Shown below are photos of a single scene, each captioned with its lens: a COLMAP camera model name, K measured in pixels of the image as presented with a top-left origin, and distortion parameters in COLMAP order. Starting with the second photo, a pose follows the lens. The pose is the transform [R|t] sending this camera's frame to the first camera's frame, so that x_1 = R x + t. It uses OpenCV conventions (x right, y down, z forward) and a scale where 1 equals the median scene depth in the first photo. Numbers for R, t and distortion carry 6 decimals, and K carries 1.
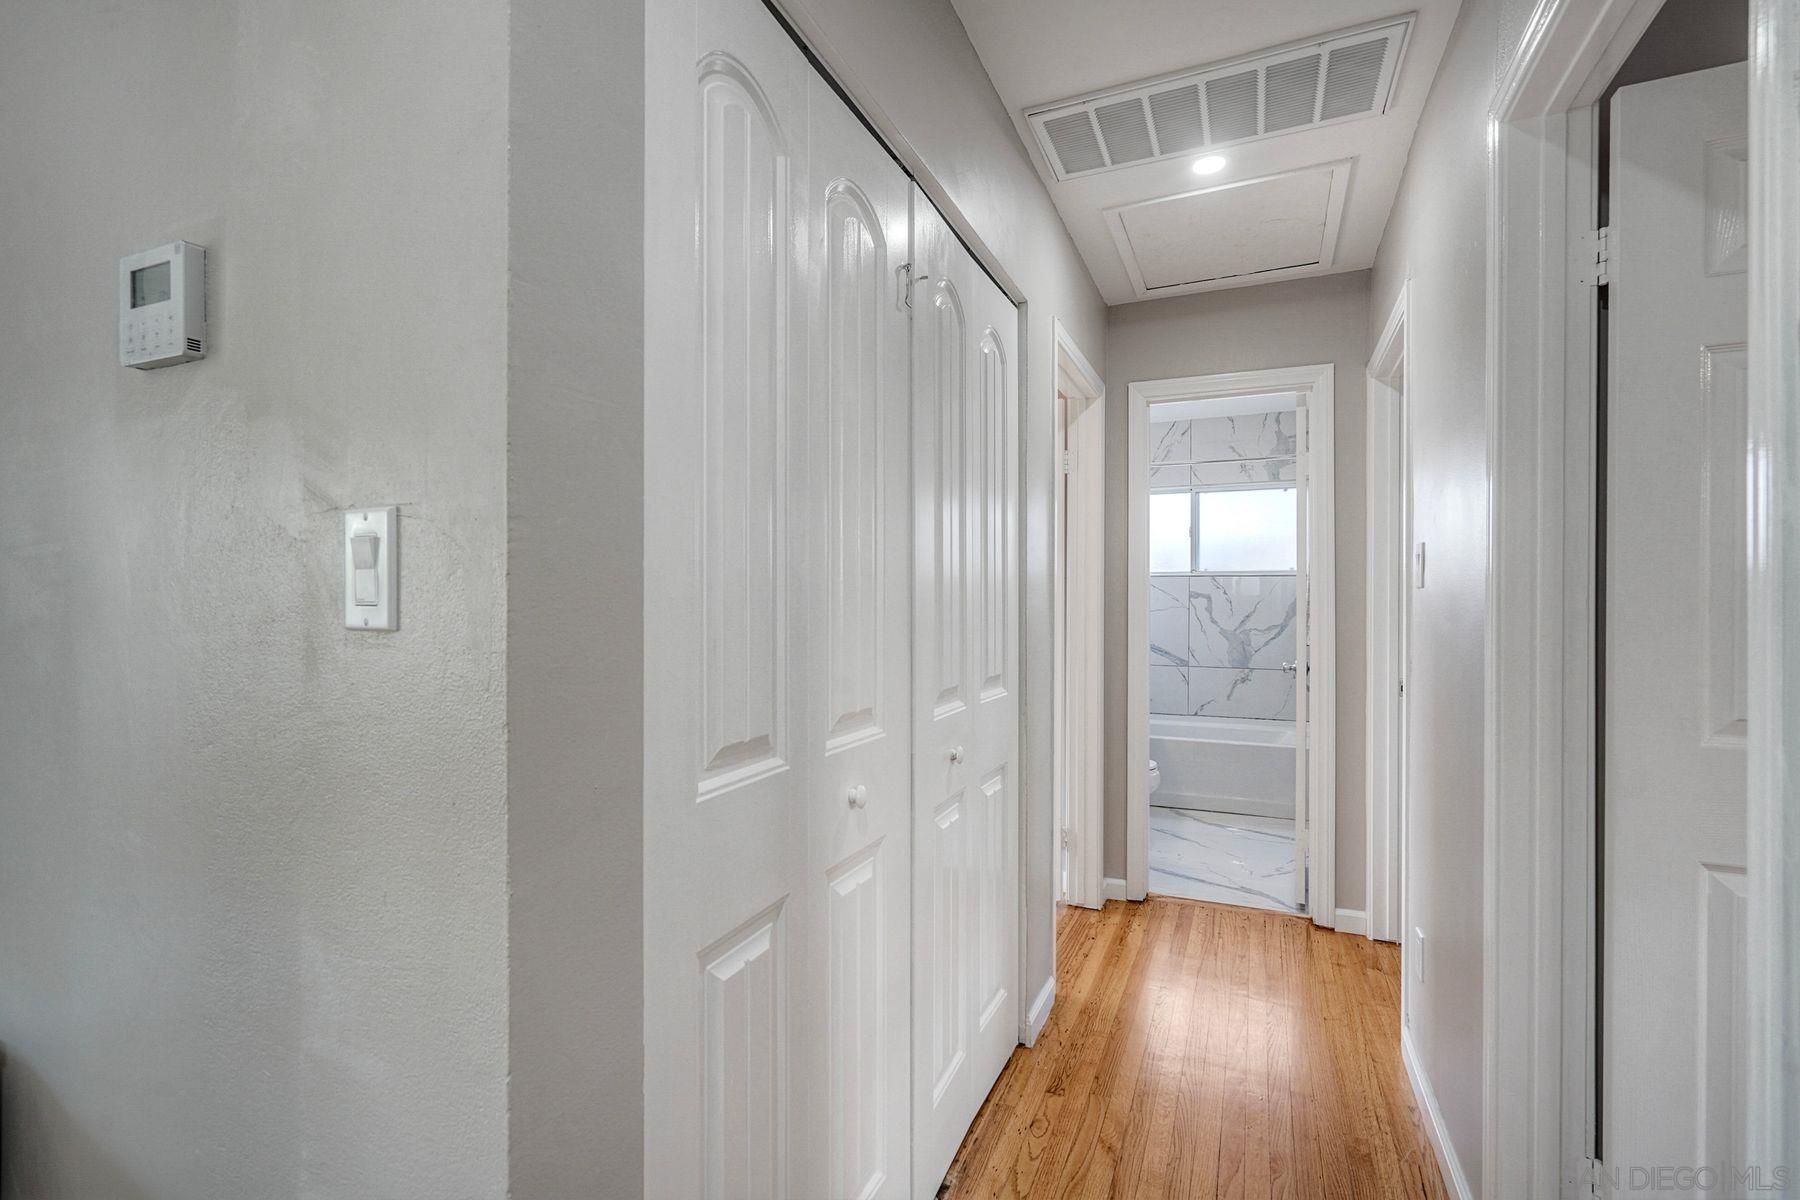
lens RADIAL K [[820.0, 0, 900.9], [0, 820.0, 602.0], [0, 0, 1]] dist [-0.006304, 0.003584]
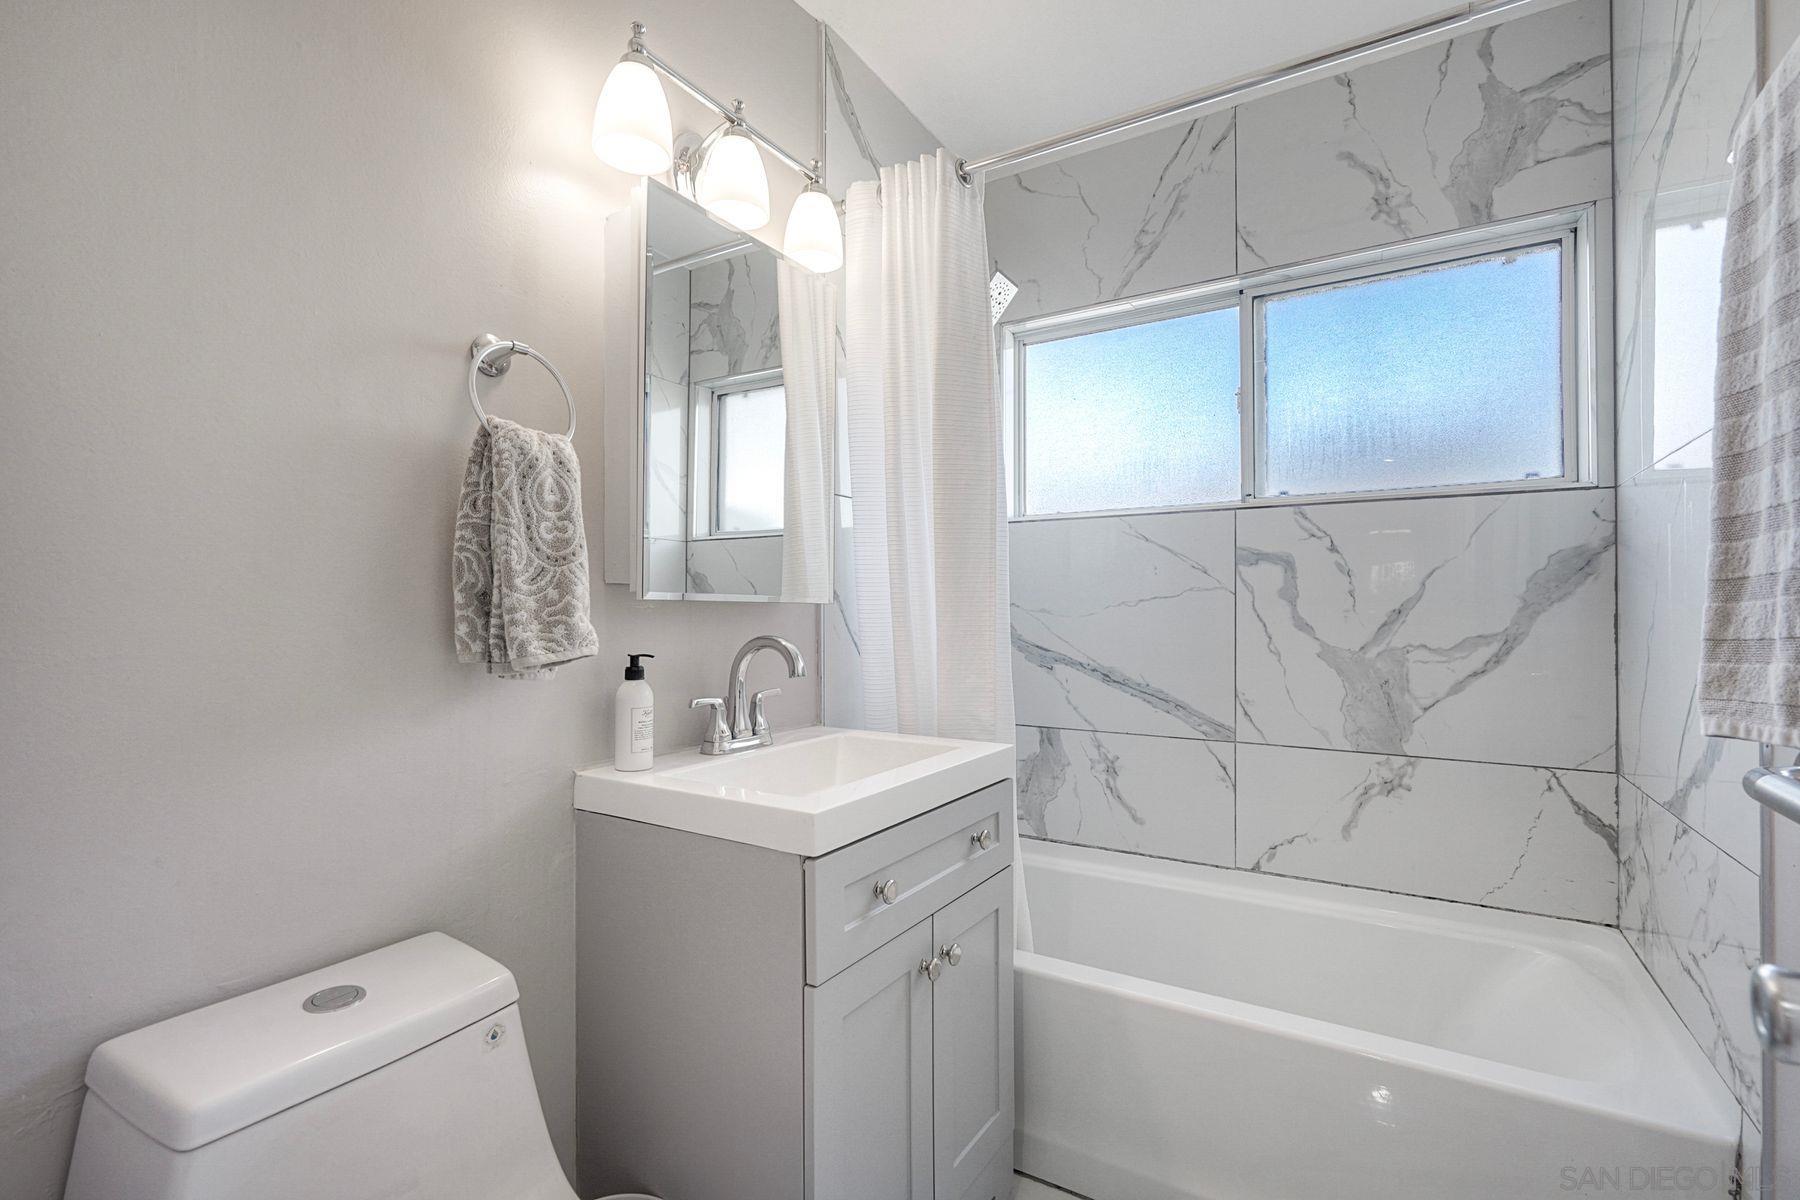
lens RADIAL K [[820.0, 0, 897.1], [0, 820.0, 604.5], [0, 0, 1]] dist [-0.006304, 0.003584]
pose [[0.992693, -0.003629, -0.120616, 0.242981], [0.001915, 0.999896, -0.014322, 0.019115], [0.120655, 0.013986, 0.992596, 0.605106]]
